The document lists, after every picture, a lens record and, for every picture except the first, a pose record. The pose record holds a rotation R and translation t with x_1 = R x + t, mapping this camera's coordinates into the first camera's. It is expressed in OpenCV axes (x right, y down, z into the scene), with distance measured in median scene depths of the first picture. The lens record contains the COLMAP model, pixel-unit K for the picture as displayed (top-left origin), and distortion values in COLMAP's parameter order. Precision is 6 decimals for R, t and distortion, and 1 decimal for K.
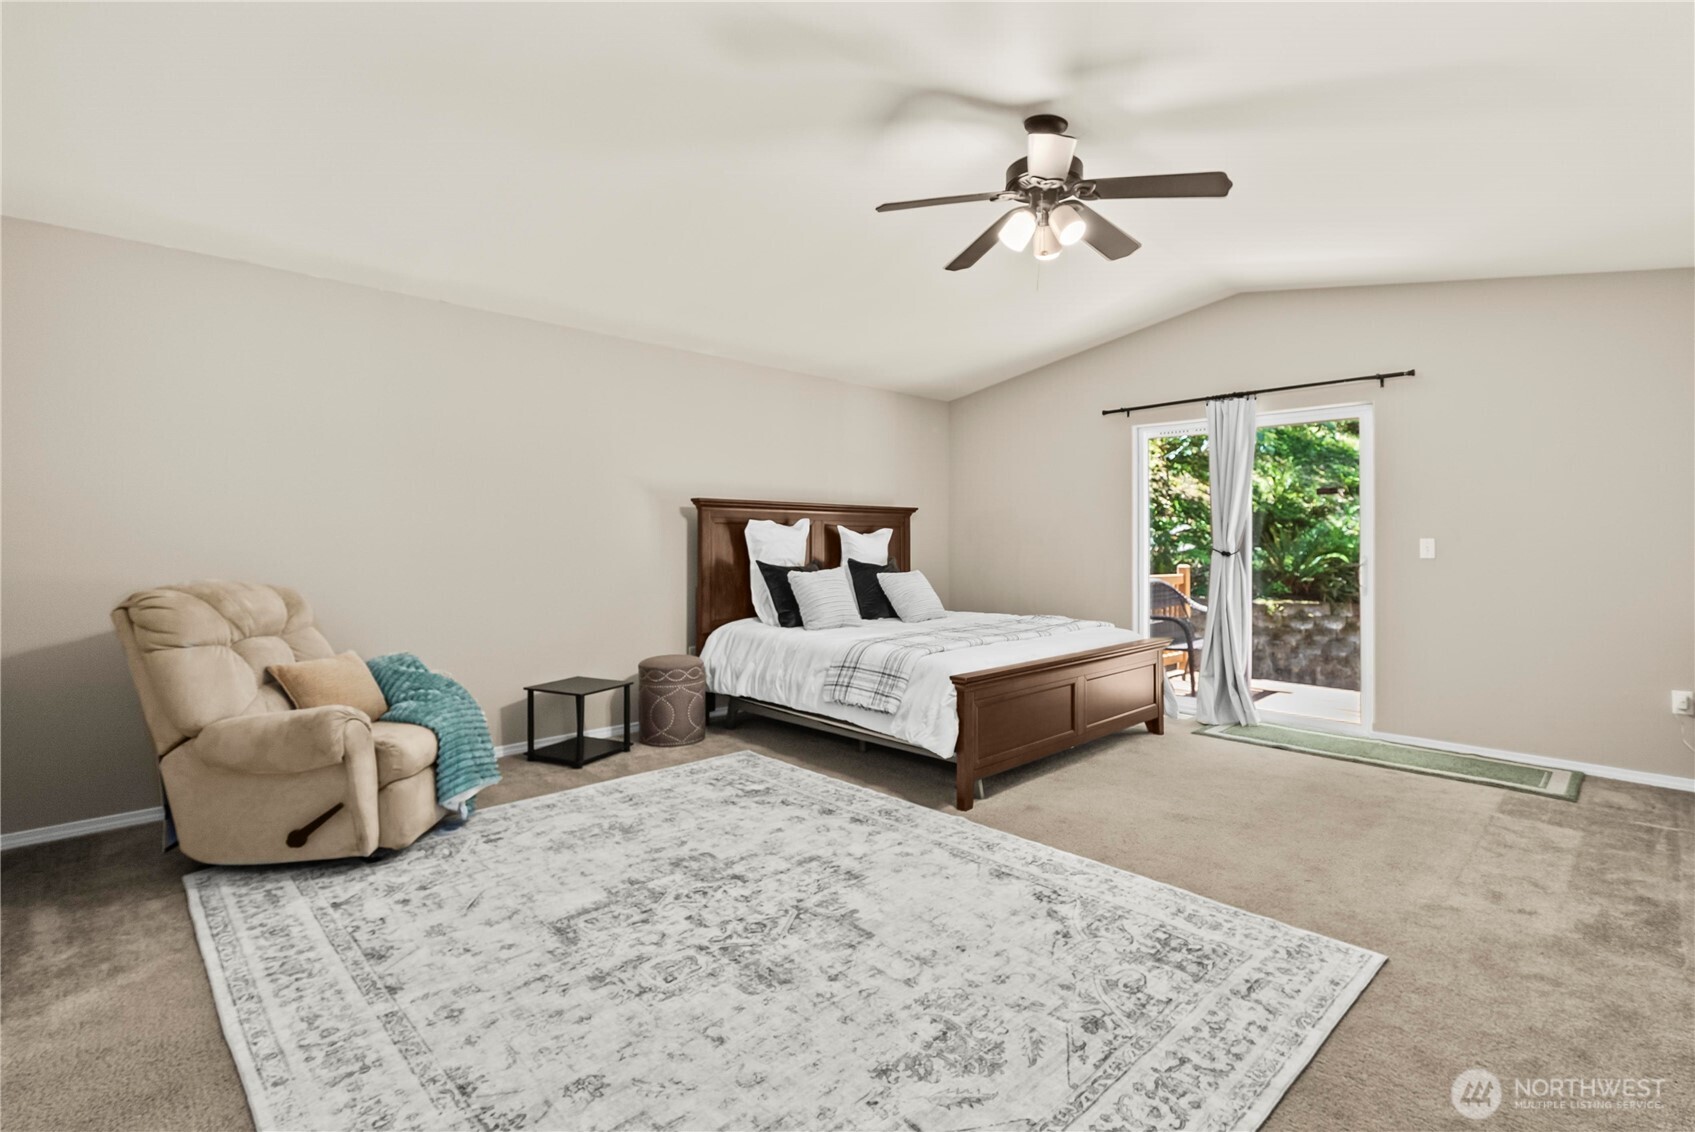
lens RADIAL K [[795.7, 0, 838.7], [0, 795.7, 555.0], [0, 0, 1]] dist [-0.002402, -0.000110]
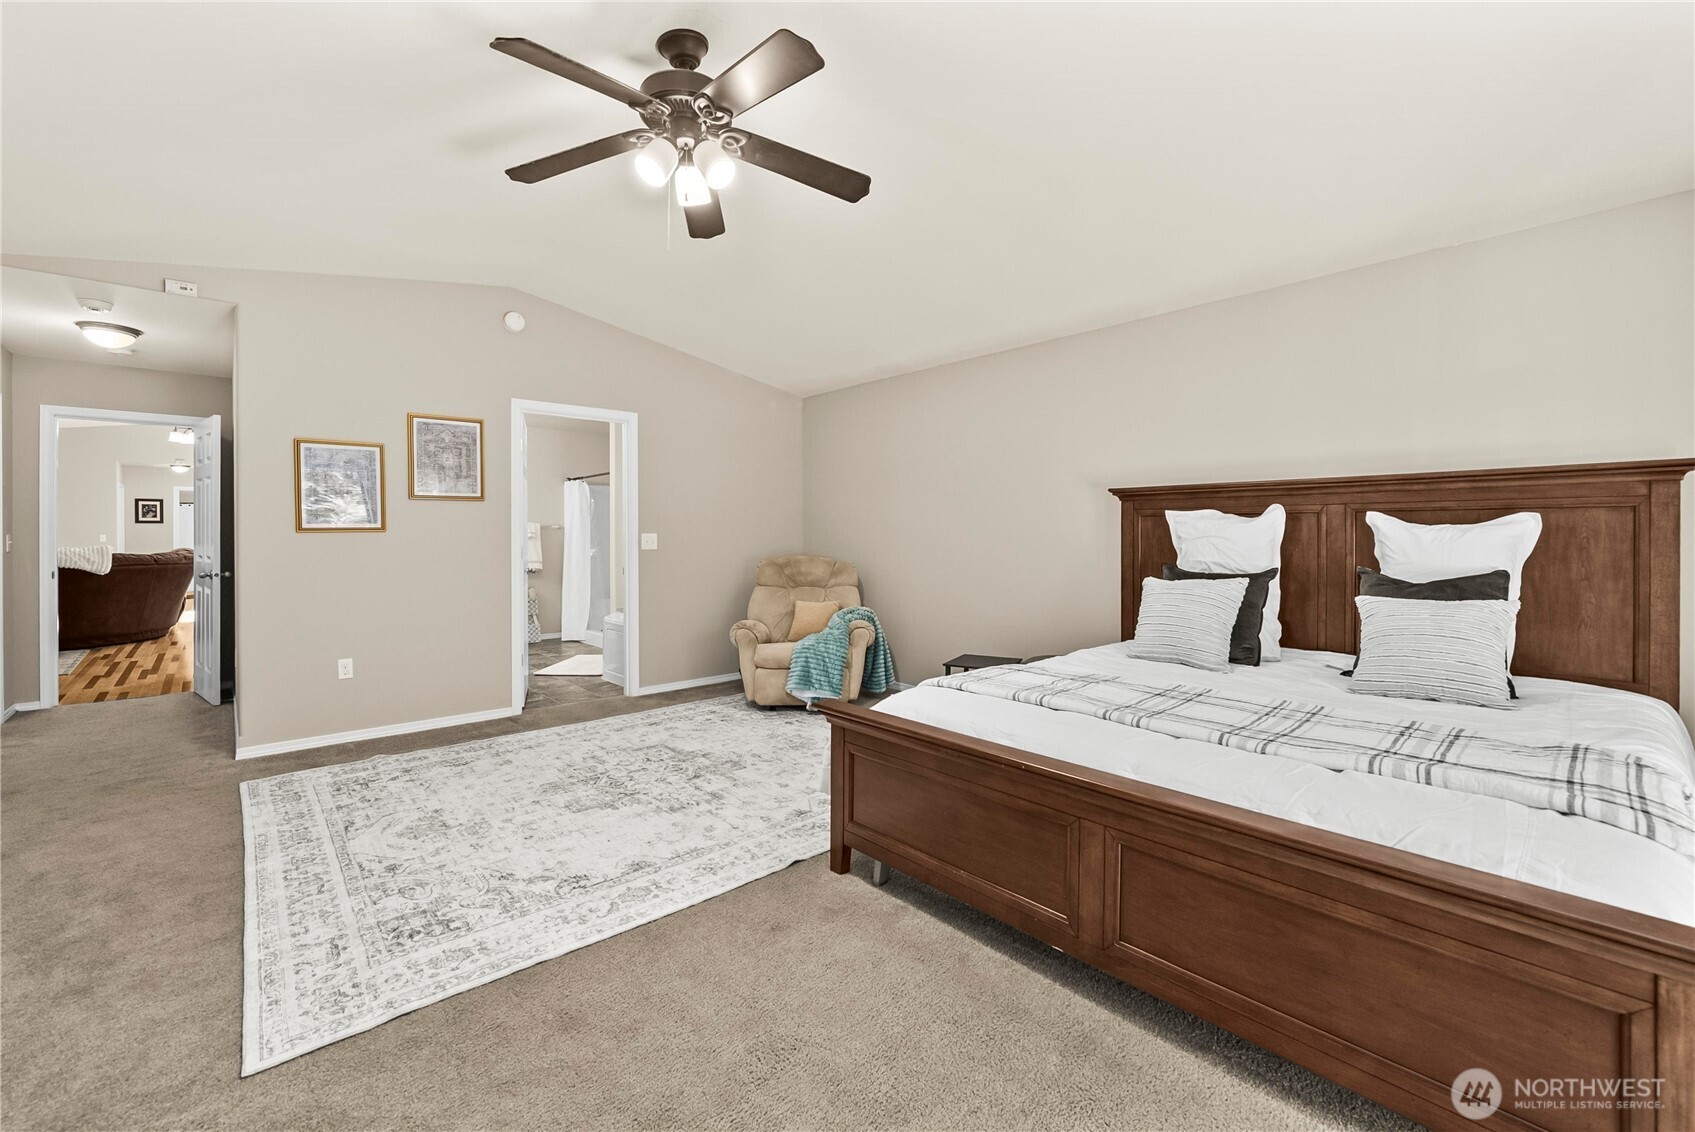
lens RADIAL K [[722.3, 0, 874.4], [0, 722.3, 540.9], [0, 0, 1]] dist [-0.000903, -0.000237]
pose [[-0.033169, 0.006002, -0.999432, 1.299936], [-0.019436, 0.999789, 0.006649, -0.029831], [0.999261, 0.019645, -0.033045, 1.545550]]
